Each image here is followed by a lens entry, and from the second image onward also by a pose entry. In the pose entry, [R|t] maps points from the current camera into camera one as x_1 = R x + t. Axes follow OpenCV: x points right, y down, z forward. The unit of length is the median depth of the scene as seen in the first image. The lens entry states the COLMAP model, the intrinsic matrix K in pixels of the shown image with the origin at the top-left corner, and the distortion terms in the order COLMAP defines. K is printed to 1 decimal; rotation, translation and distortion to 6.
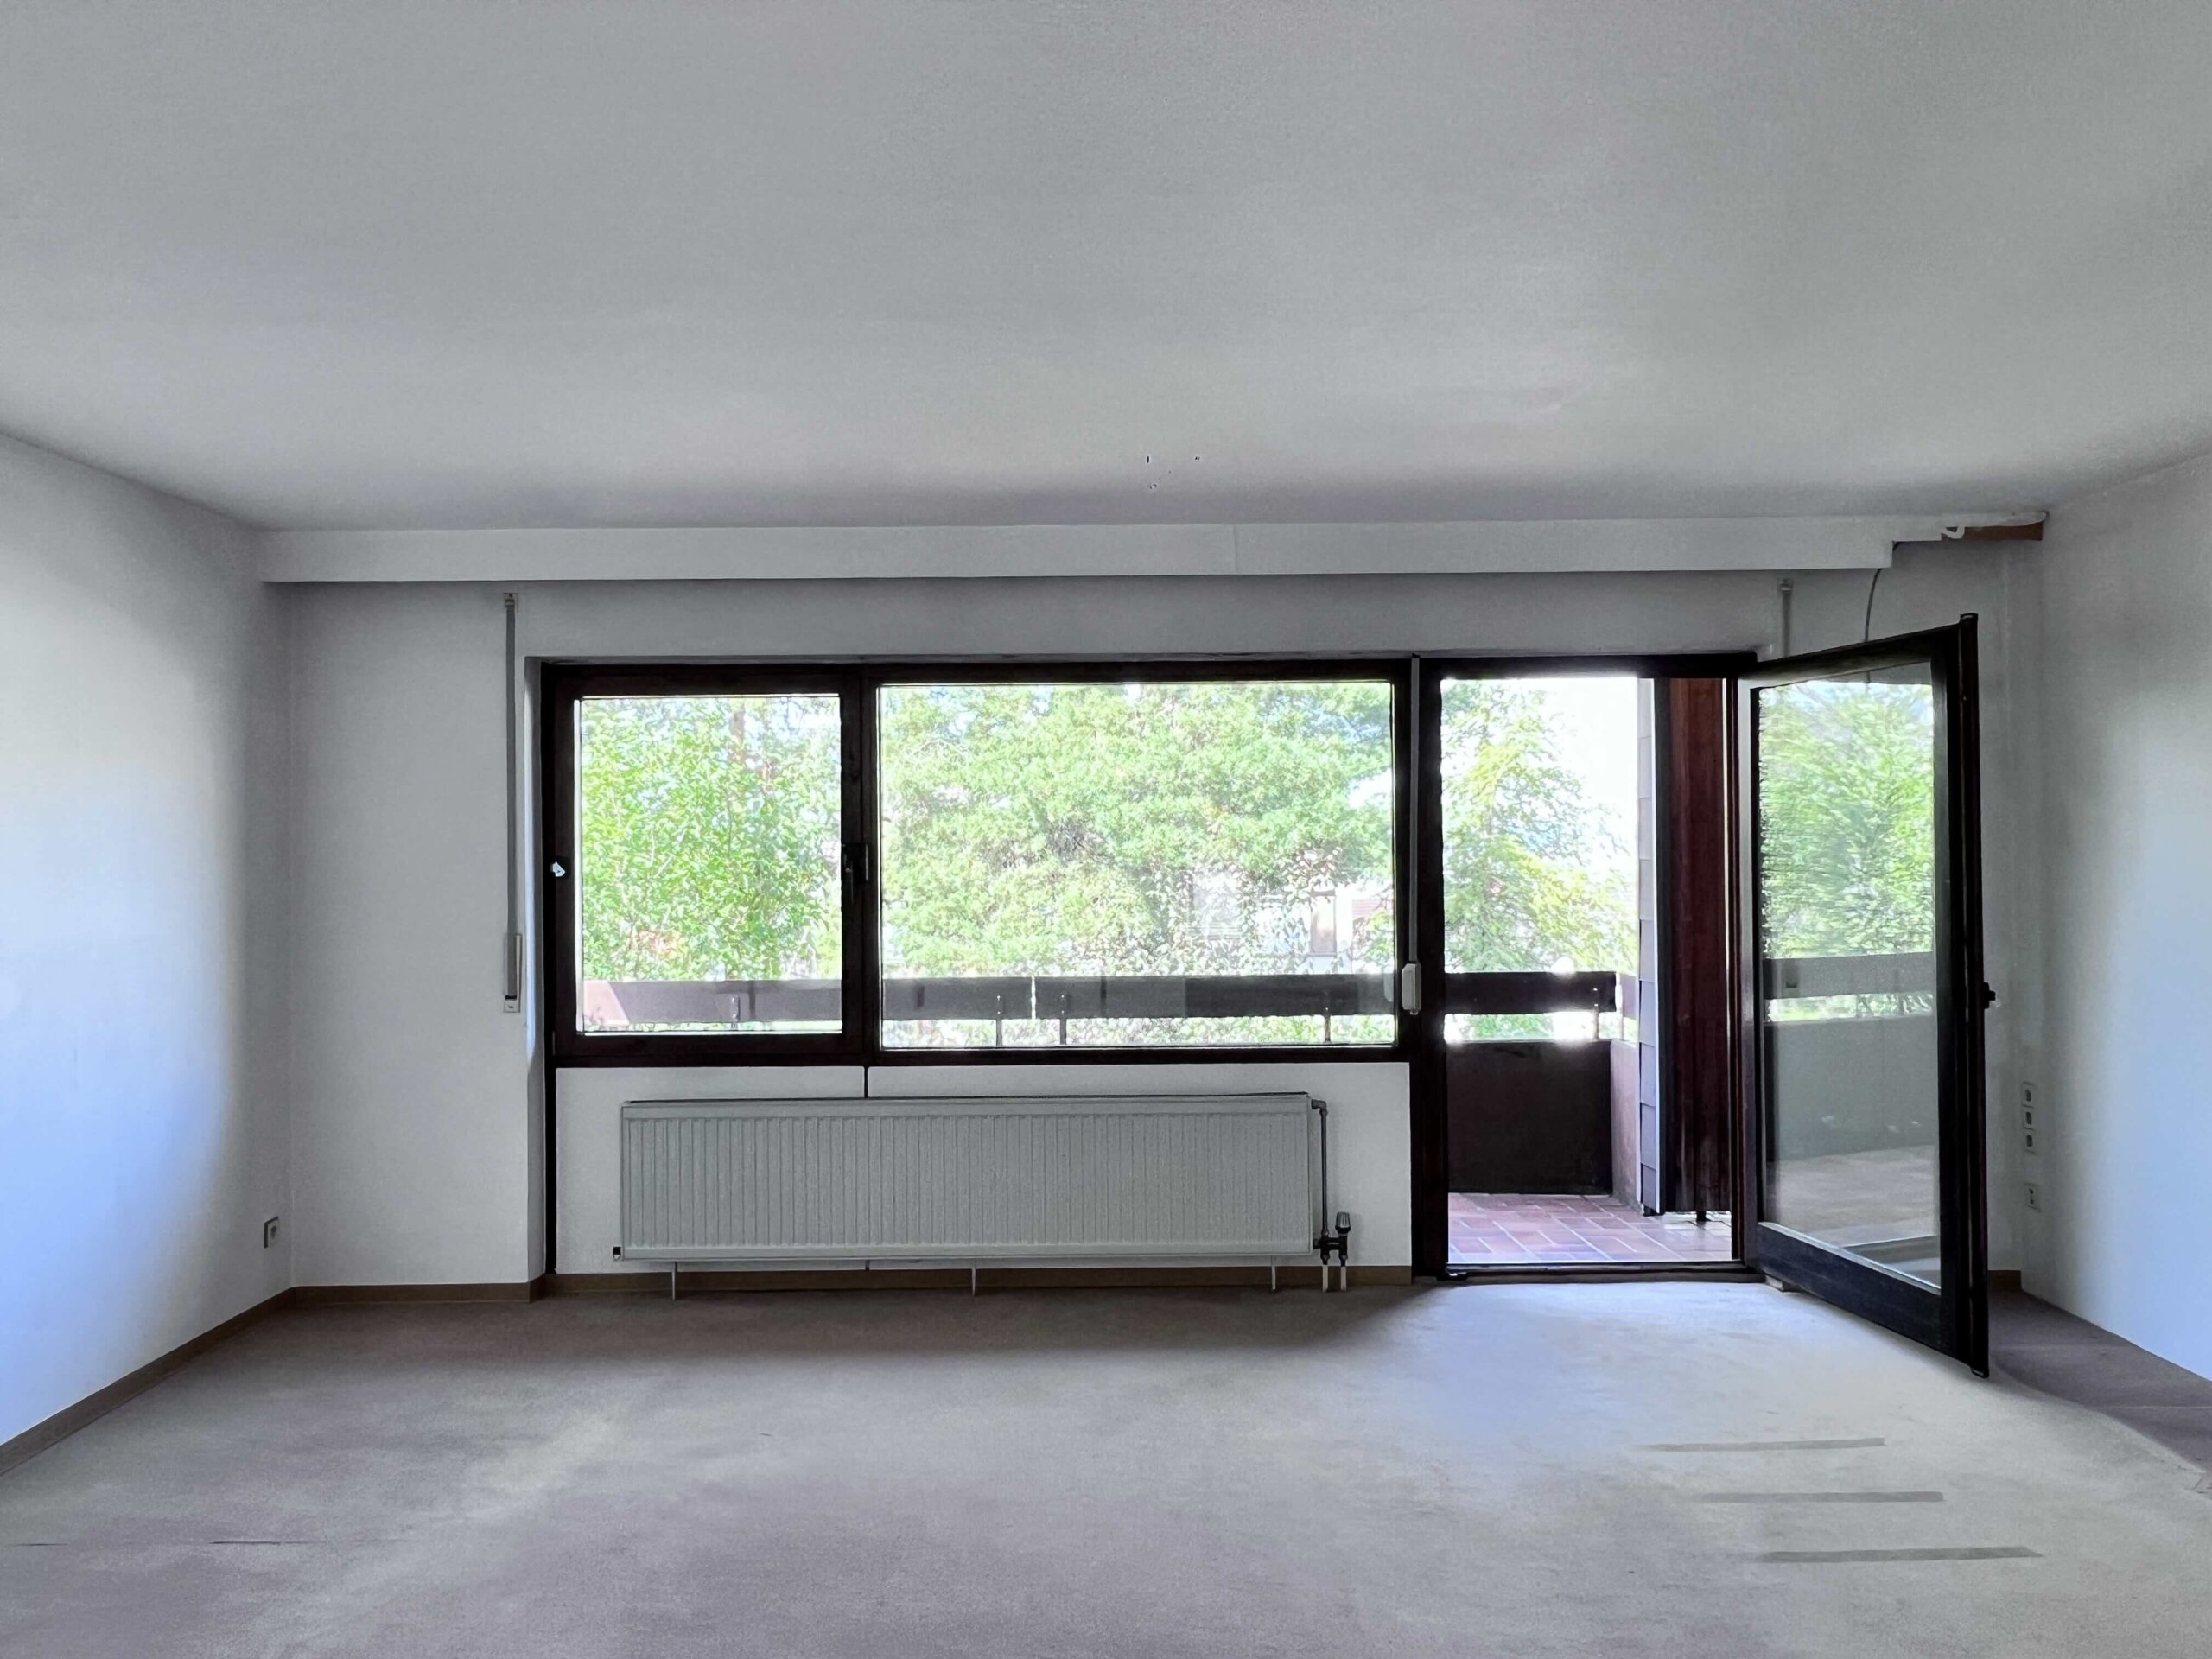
lens RADIAL K [[1582.4, 0, 1099.3], [0, 1582.4, 832.3], [0, 0, 1]] dist [-0.004972, -0.000291]
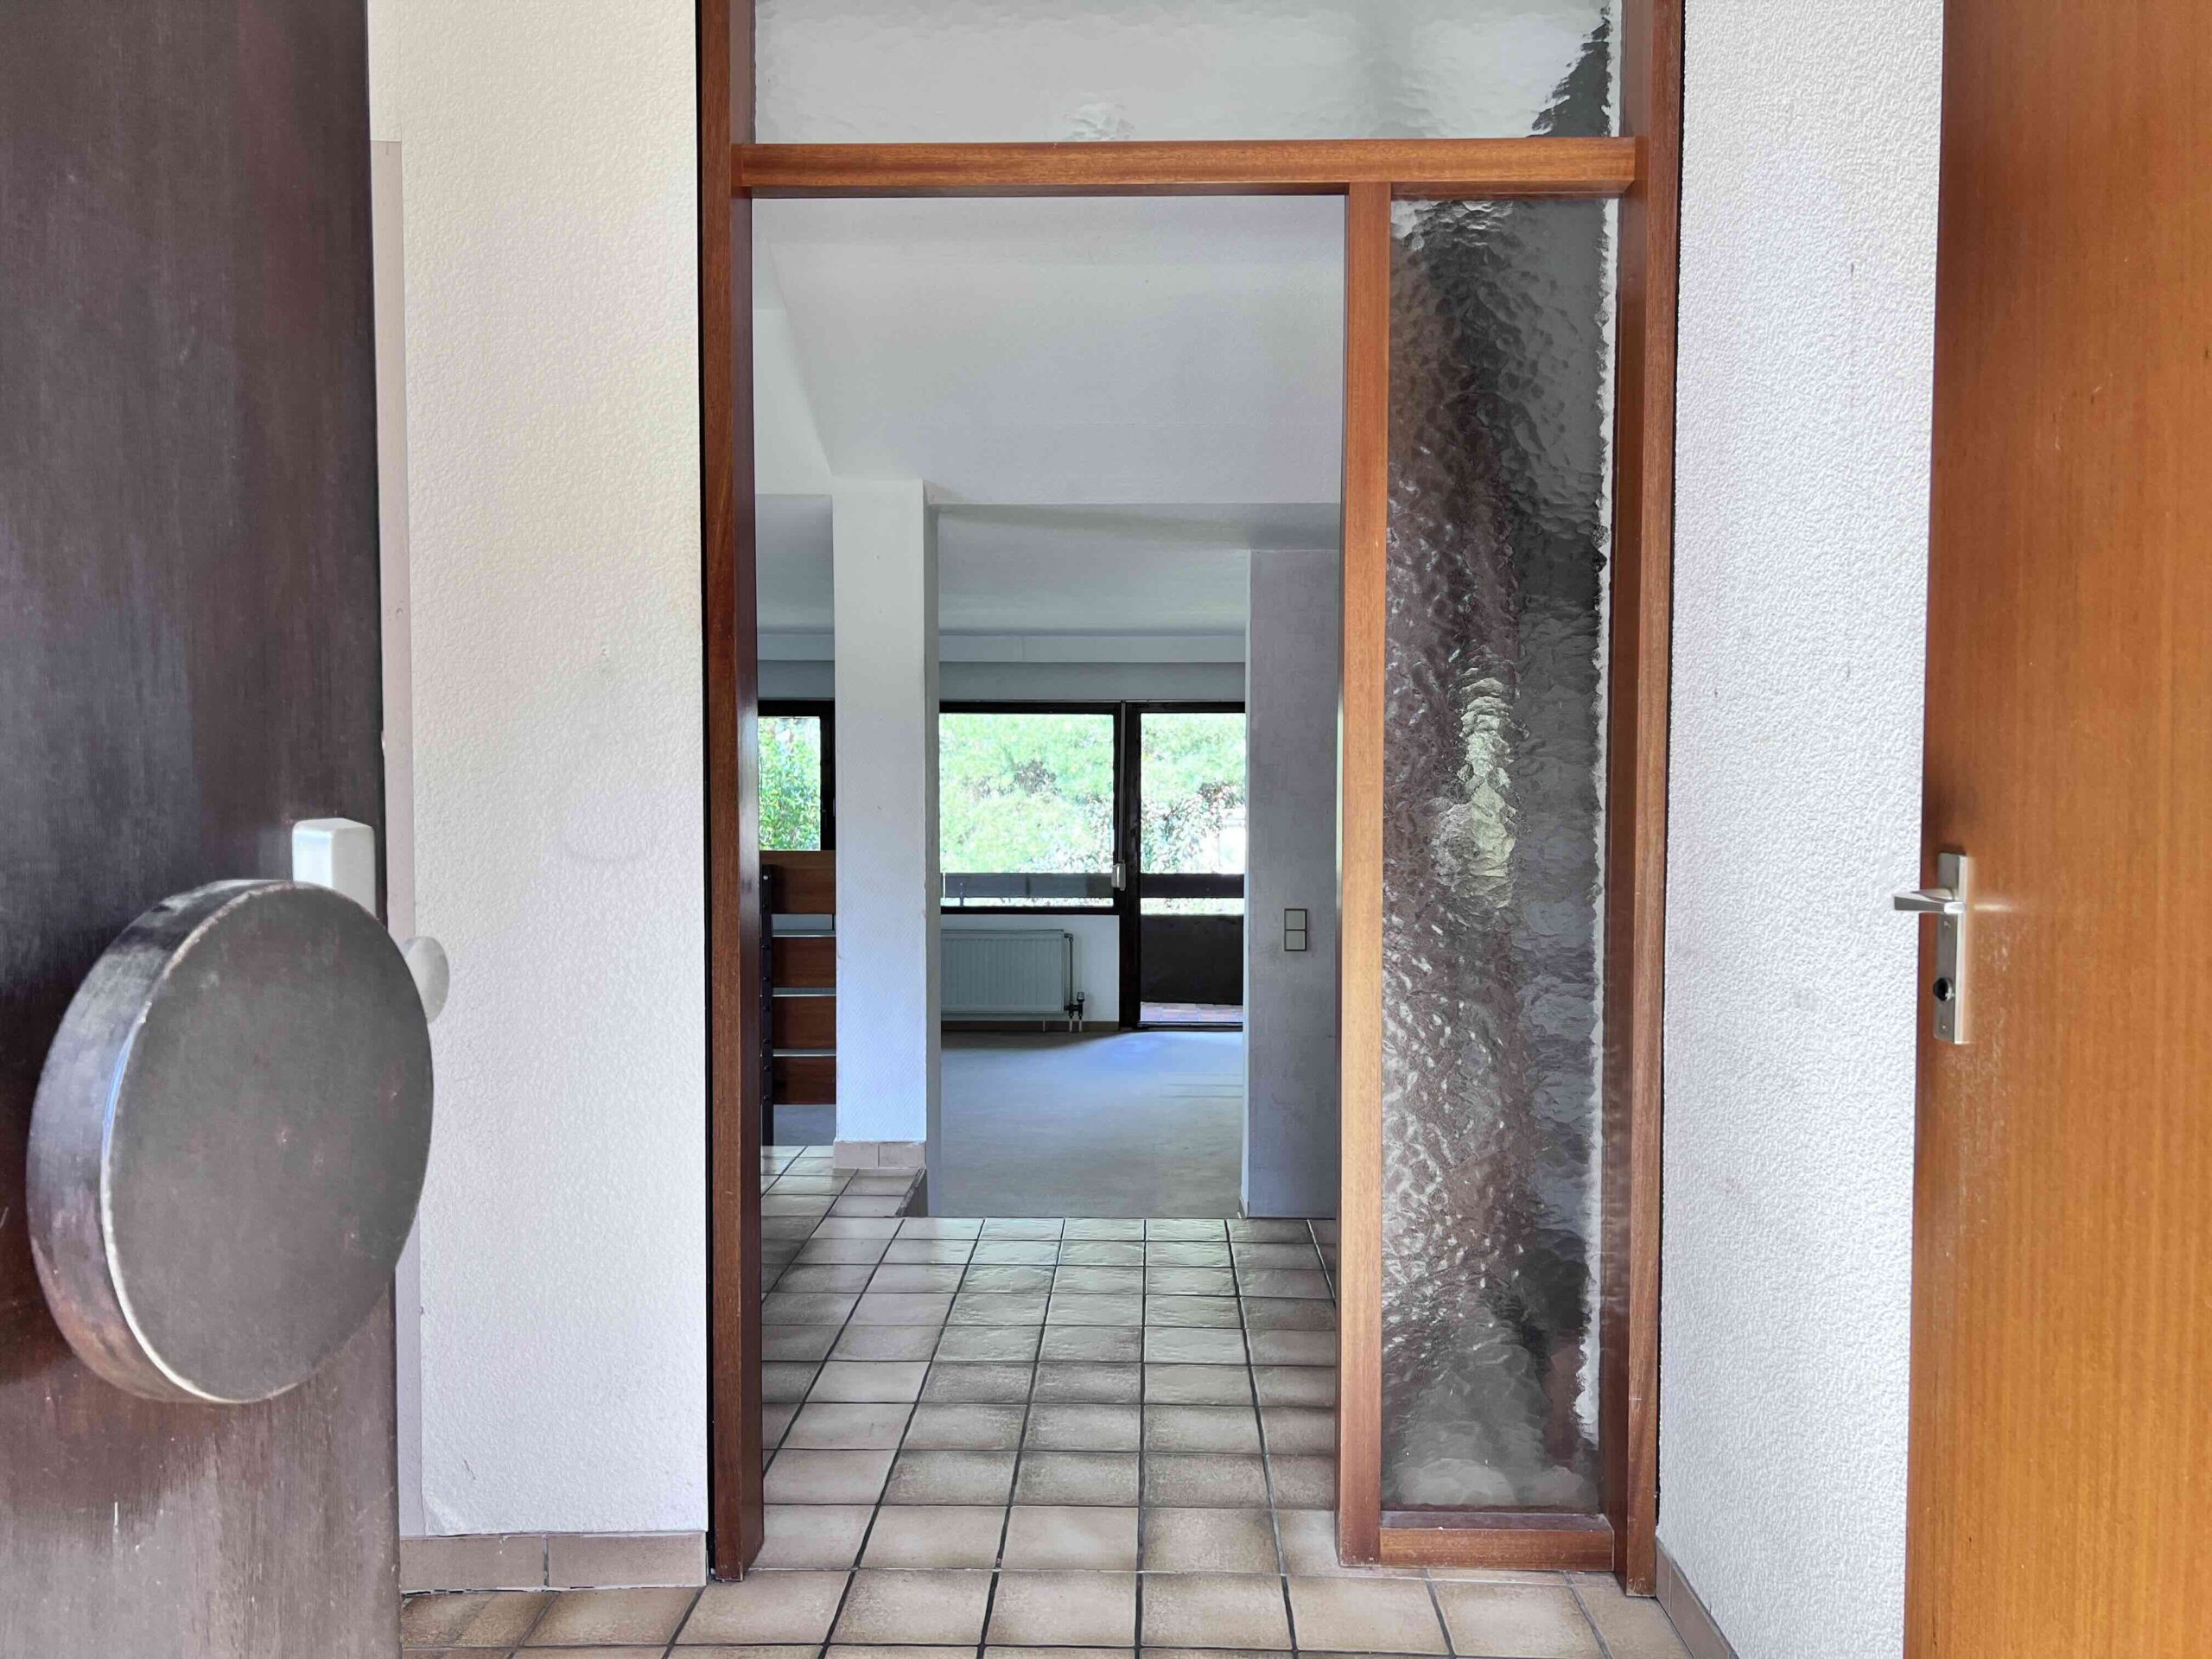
lens RADIAL K [[1698.6, 0, 1110.9], [0, 1698.6, 828.9], [0, 0, 1]] dist [0.005454, -0.000099]
pose [[0.999532, 0.016070, -0.026041, 0.084640], [-0.014827, 0.998775, 0.047215, -0.019757], [0.026768, -0.046807, 0.998545, -0.369647]]
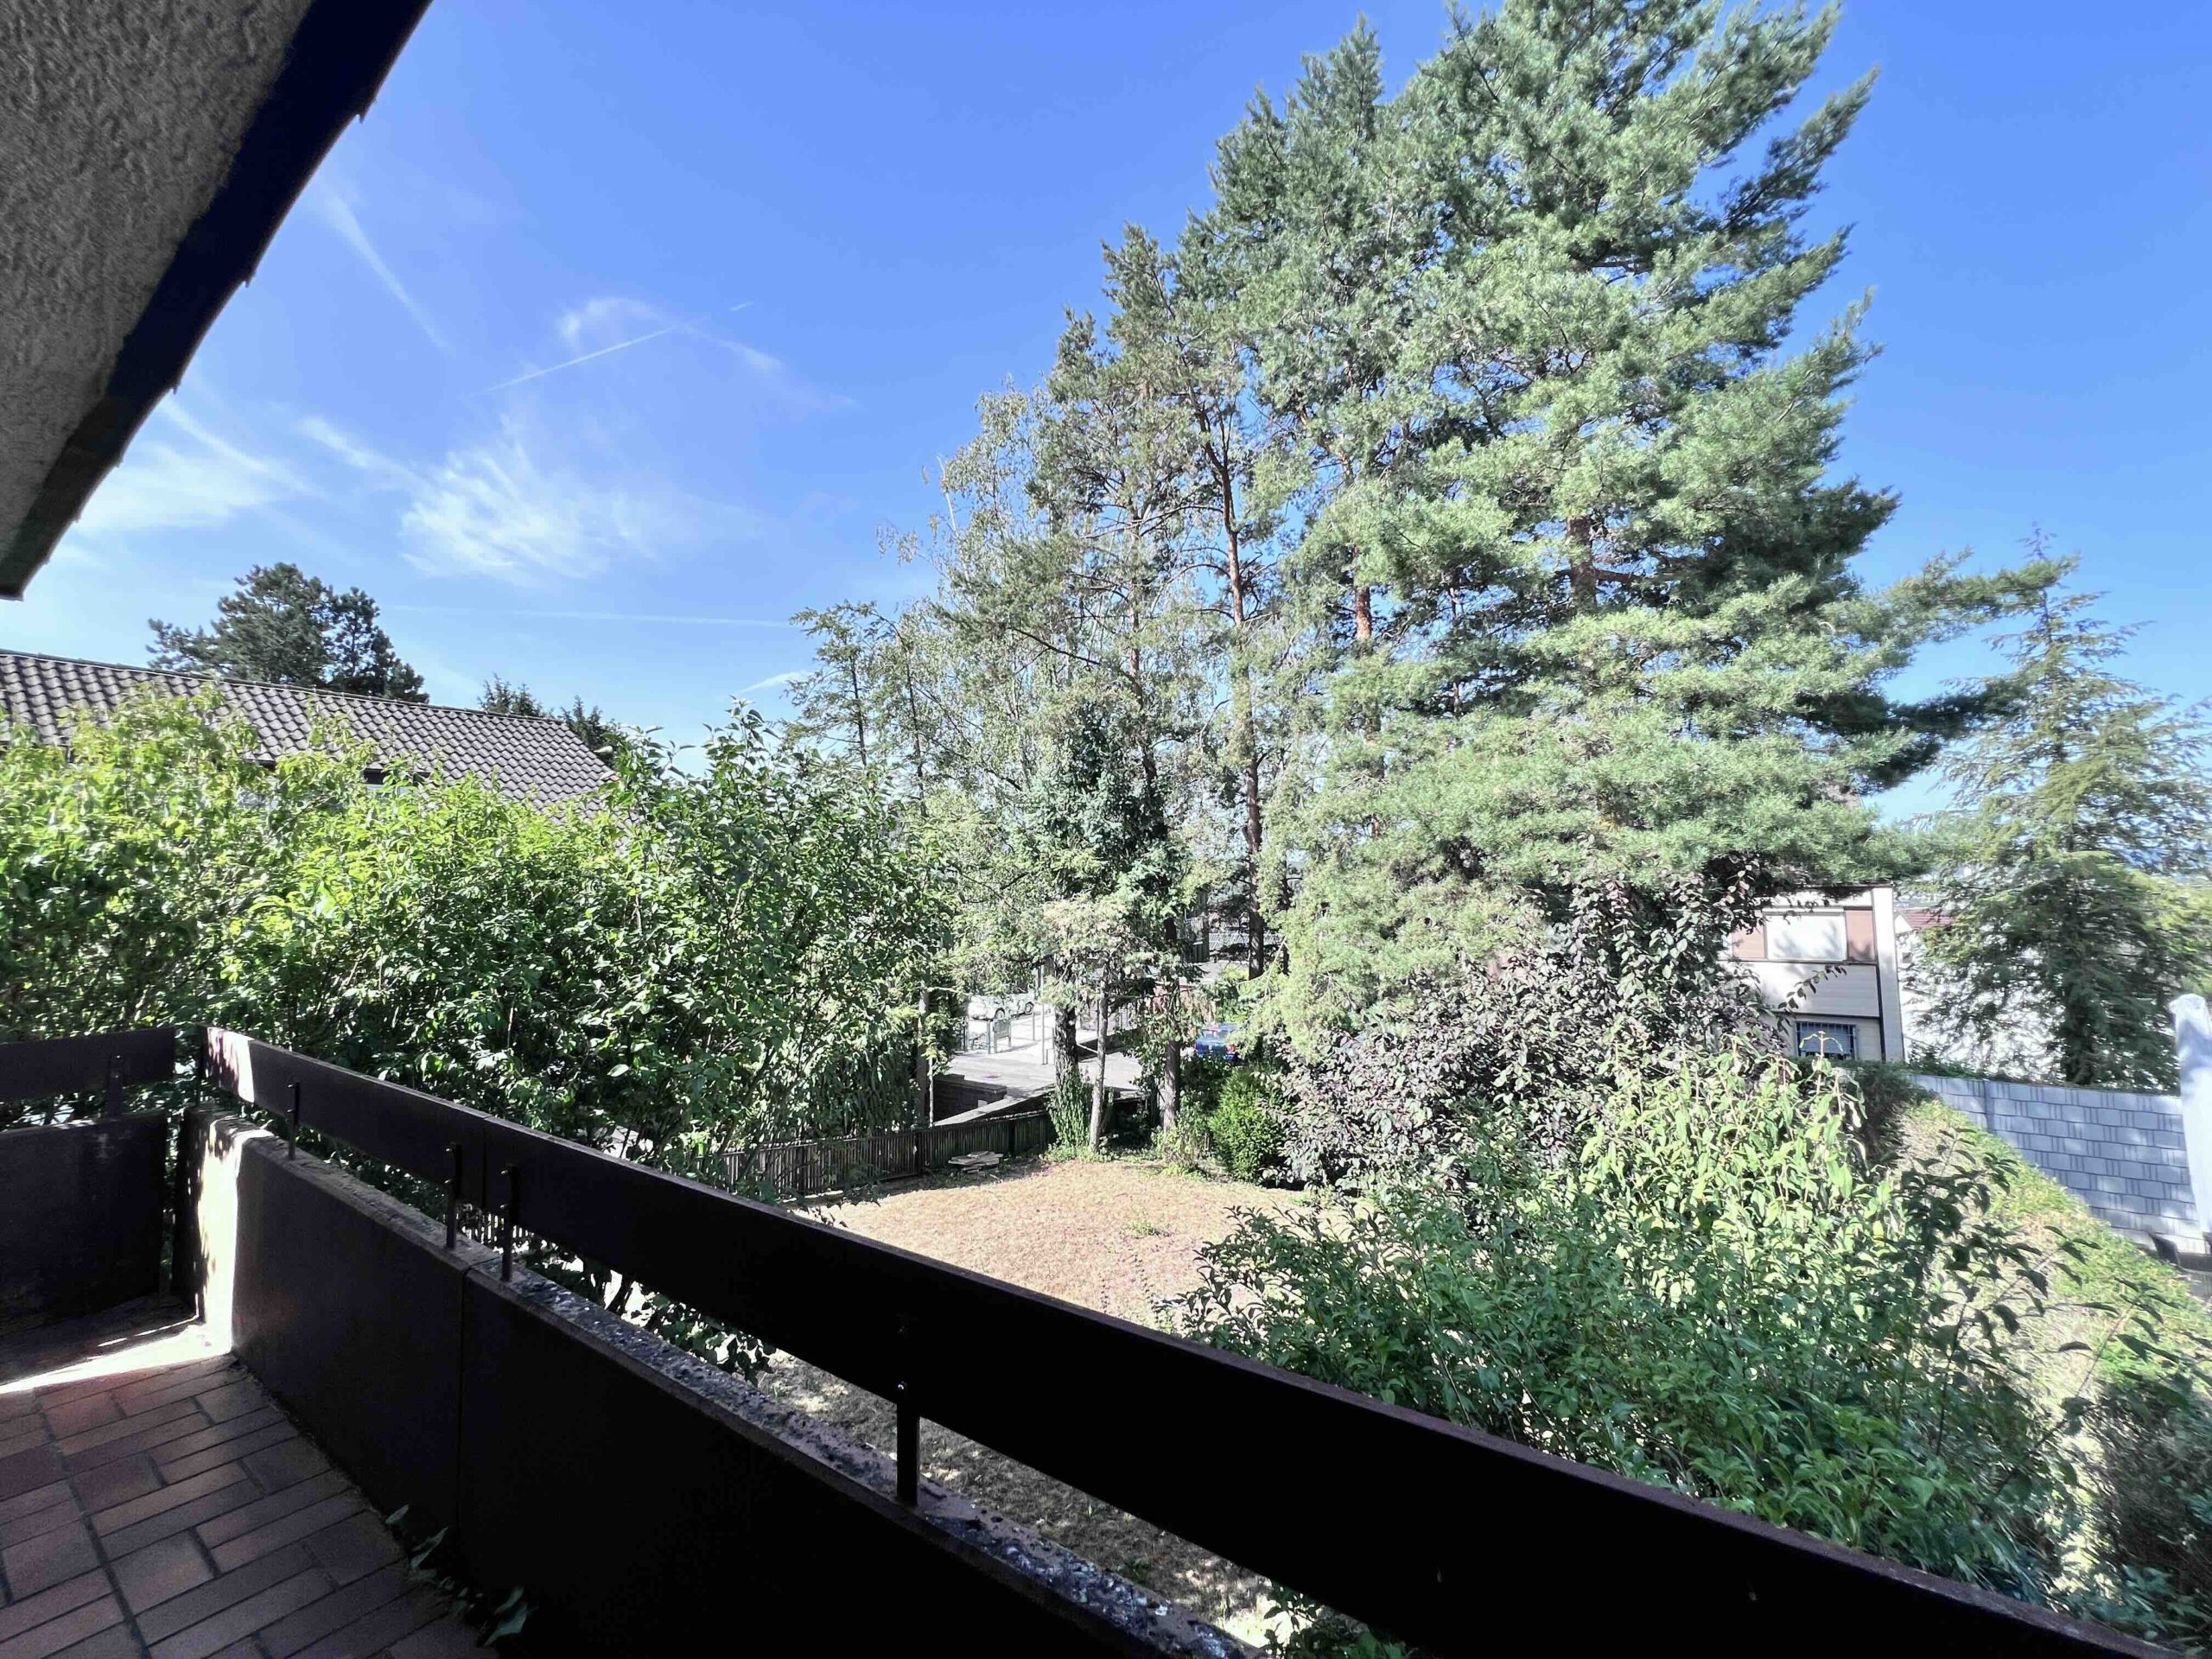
lens RADIAL K [[879.8, 0, 1101.3], [0, 879.8, 825.1], [0, 0, 1]] dist [-0.001007, -0.000073]
pose [[0.823593, -0.037352, -0.565950, 0.119292], [0.012589, 0.998787, -0.047600, 0.007216], [0.567042, 0.032078, 0.823064, 0.408350]]
